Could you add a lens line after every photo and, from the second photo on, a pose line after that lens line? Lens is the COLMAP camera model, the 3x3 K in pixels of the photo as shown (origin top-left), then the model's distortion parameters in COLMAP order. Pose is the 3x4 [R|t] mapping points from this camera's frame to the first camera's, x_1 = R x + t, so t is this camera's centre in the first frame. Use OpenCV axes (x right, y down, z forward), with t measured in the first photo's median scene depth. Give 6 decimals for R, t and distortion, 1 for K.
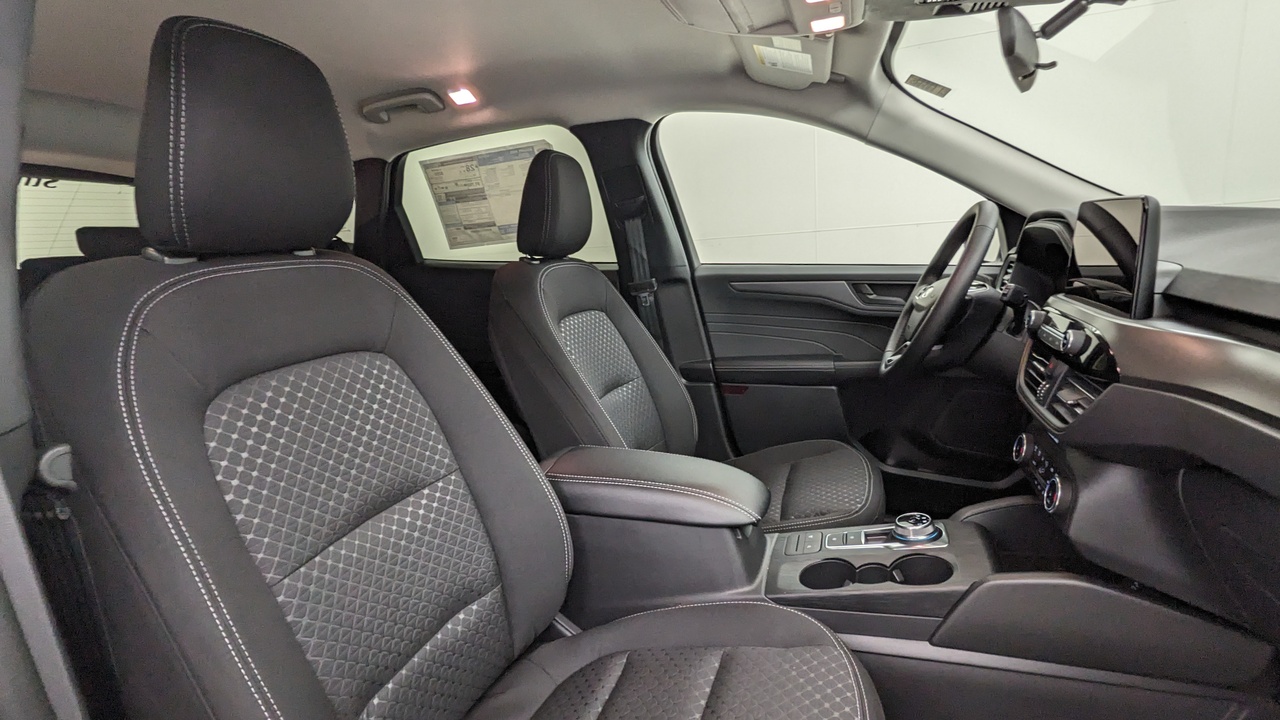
lens RADIAL K [[612.7, 0, 640.0], [0, 612.7, 360.0], [0, 0, 1]] dist [-0.001723, -0.000198]
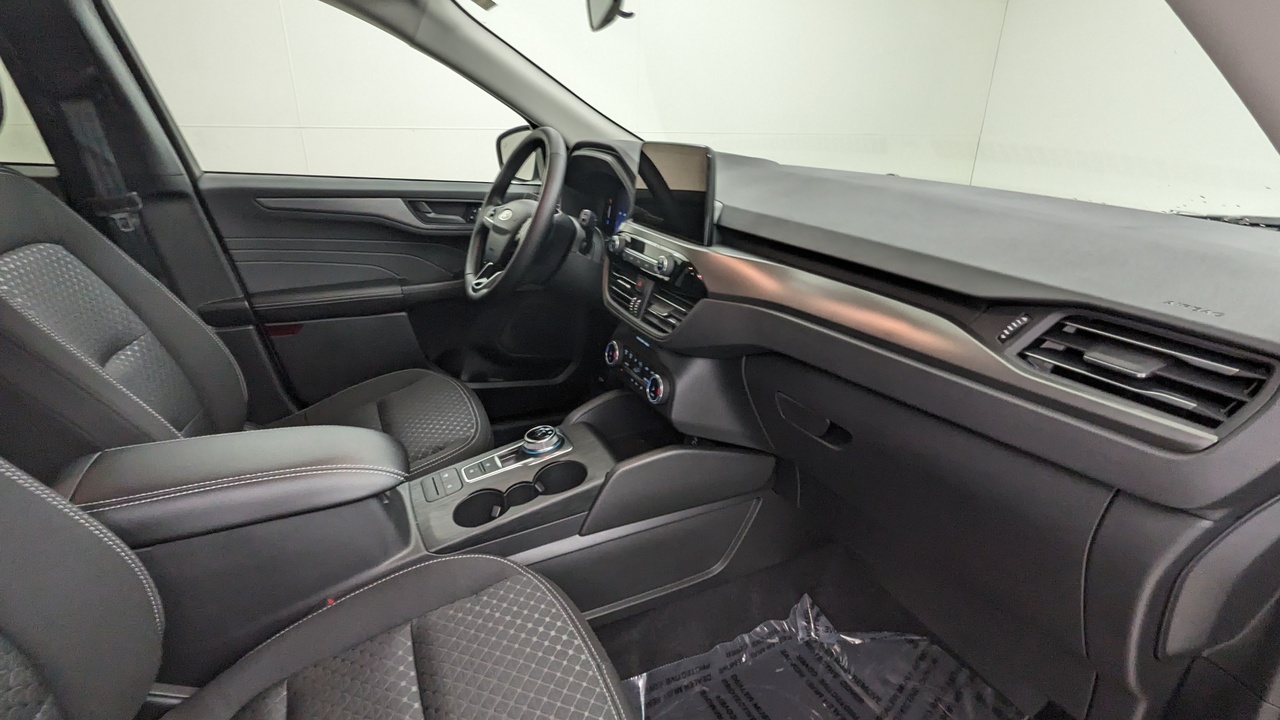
lens RADIAL K [[612.7, 0, 640.0], [0, 612.7, 360.0], [0, 0, 1]] dist [-0.001723, -0.000198]
pose [[0.706437, -0.175080, 0.685780, -0.156625], [0.068507, 0.981287, 0.179952, -0.052737], [-0.704453, -0.080143, 0.705211, 0.118183]]
